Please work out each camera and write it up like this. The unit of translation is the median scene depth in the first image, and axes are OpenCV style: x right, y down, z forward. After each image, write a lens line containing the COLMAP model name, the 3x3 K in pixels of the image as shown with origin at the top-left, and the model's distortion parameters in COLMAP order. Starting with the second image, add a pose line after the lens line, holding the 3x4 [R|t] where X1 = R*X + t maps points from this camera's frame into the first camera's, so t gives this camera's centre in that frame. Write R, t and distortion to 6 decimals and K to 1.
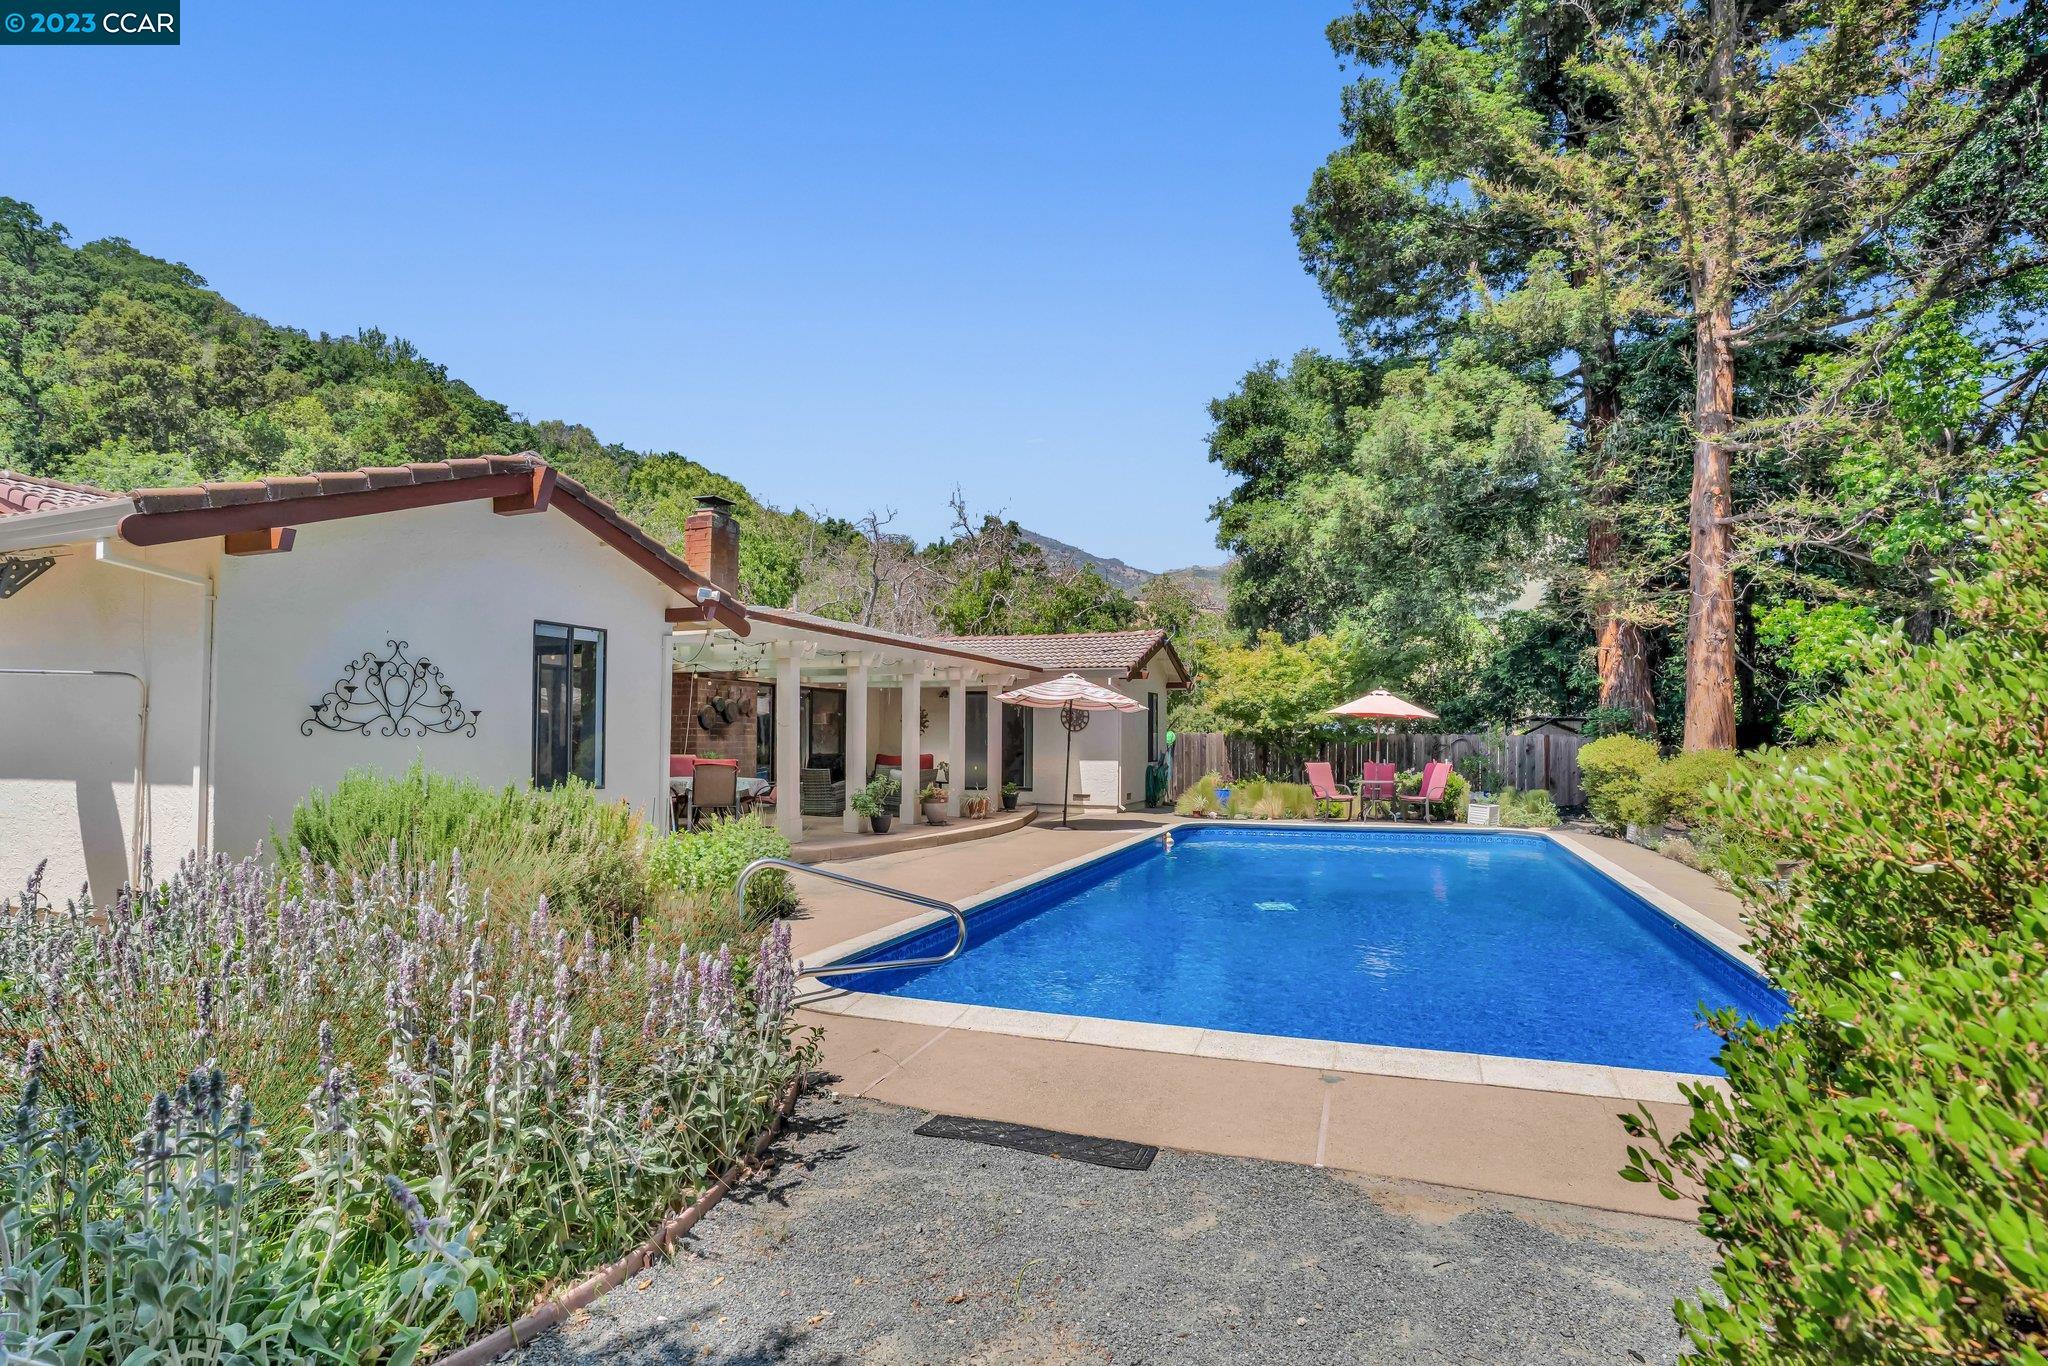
lens RADIAL K [[1014.3, 0, 1028.1], [0, 1014.3, 696.4], [0, 0, 1]] dist [-0.025074, 0.000512]
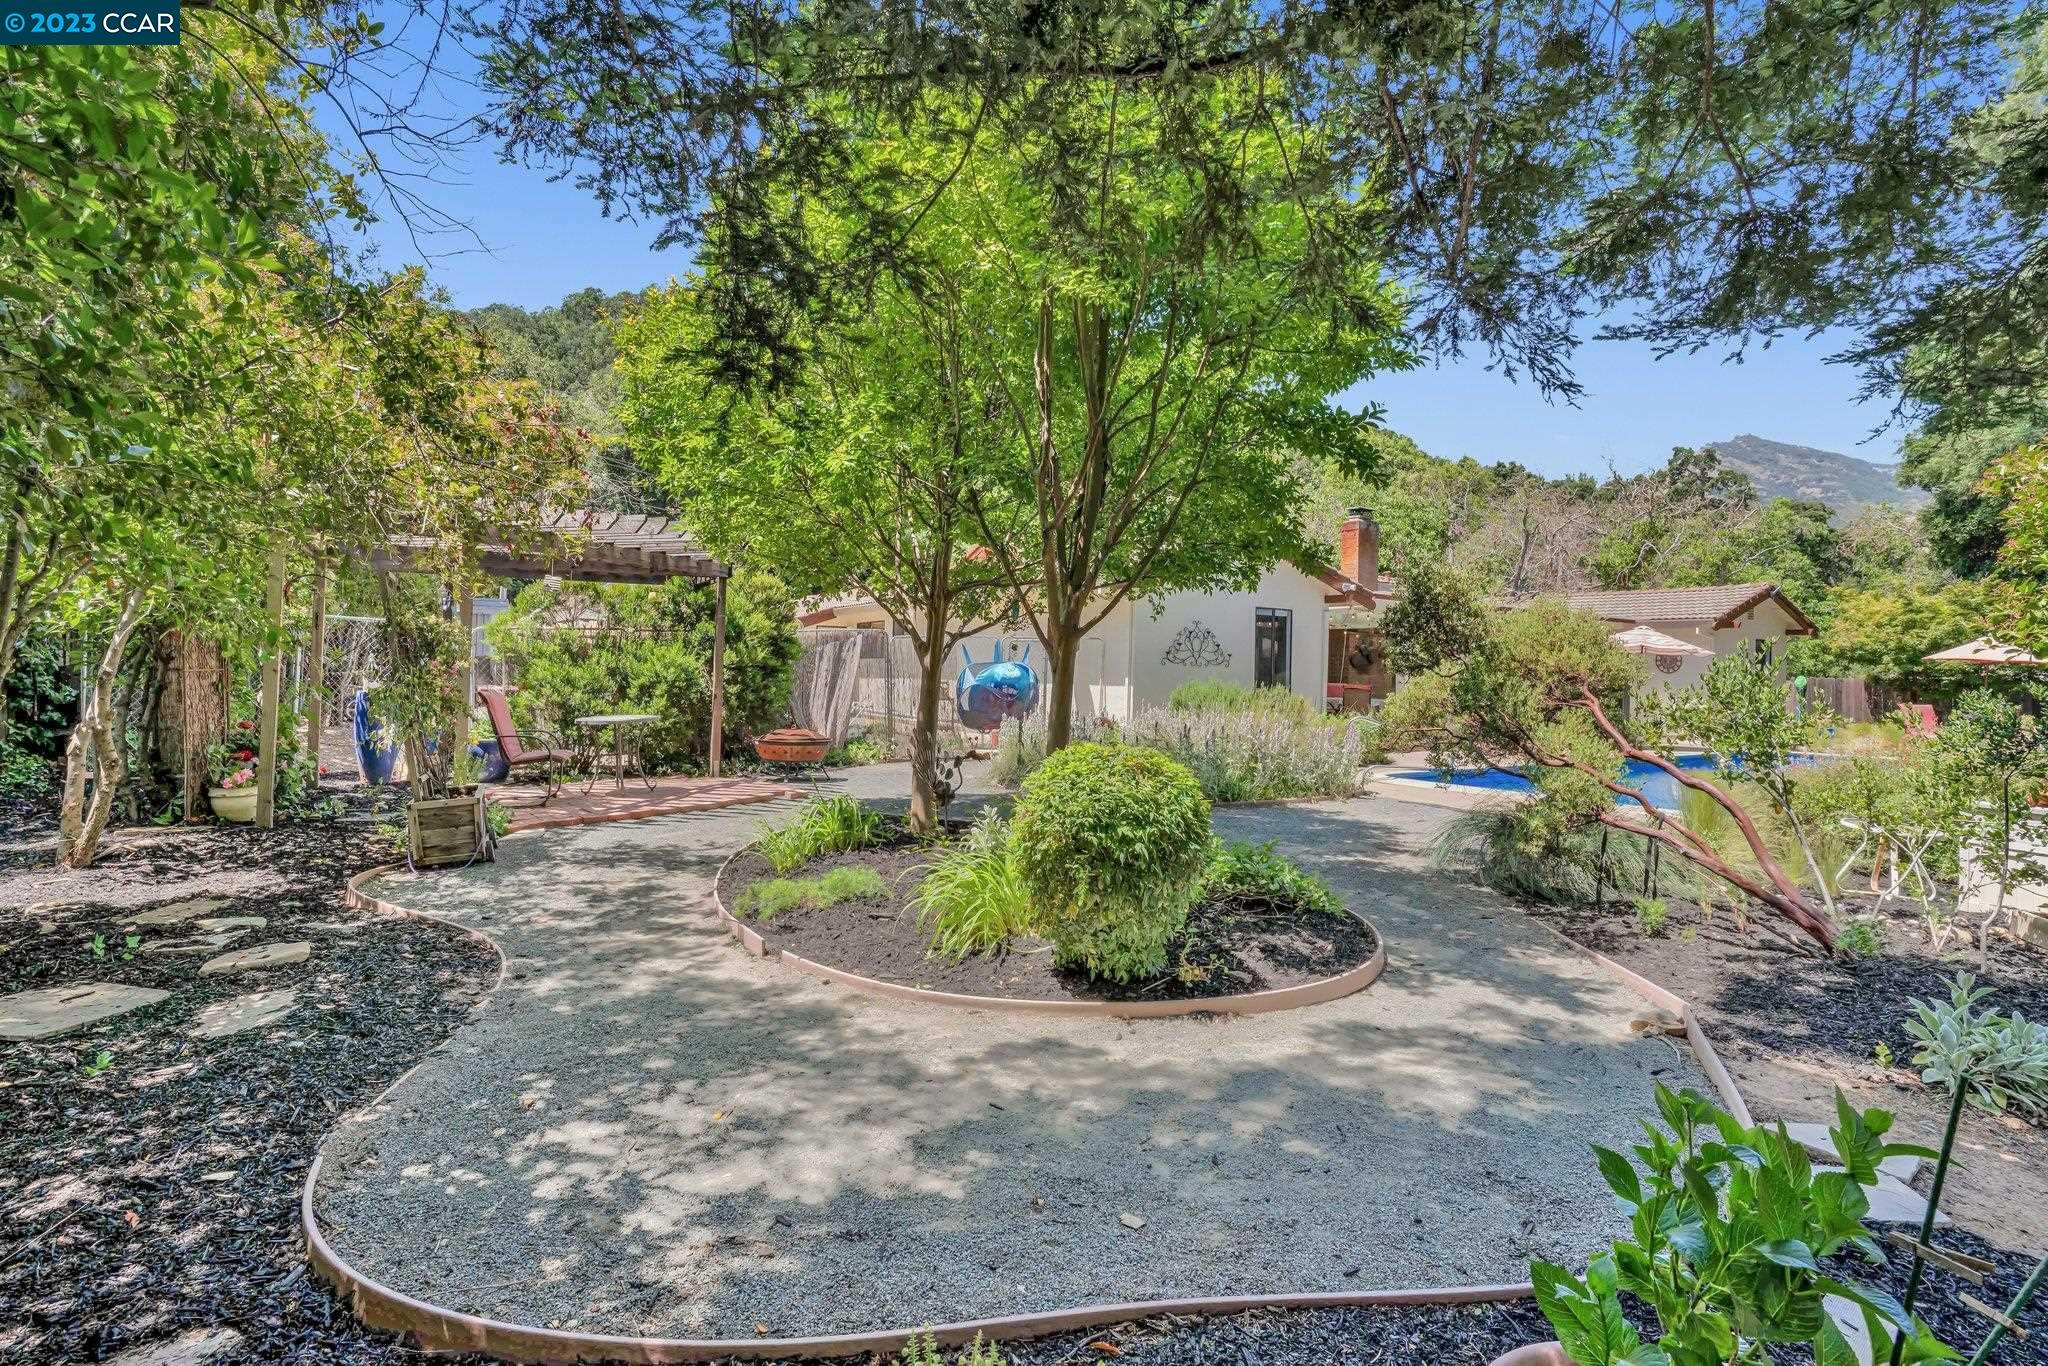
lens RADIAL K [[1014.3, 0, 1028.1], [0, 1014.3, 696.4], [0, 0, 1]] dist [-0.025074, 0.000512]
pose [[0.802626, 0.022410, -0.596062, 0.144313], [0.007883, 0.998808, 0.048168, -0.000988], [0.596431, -0.043359, 0.801492, -0.373279]]
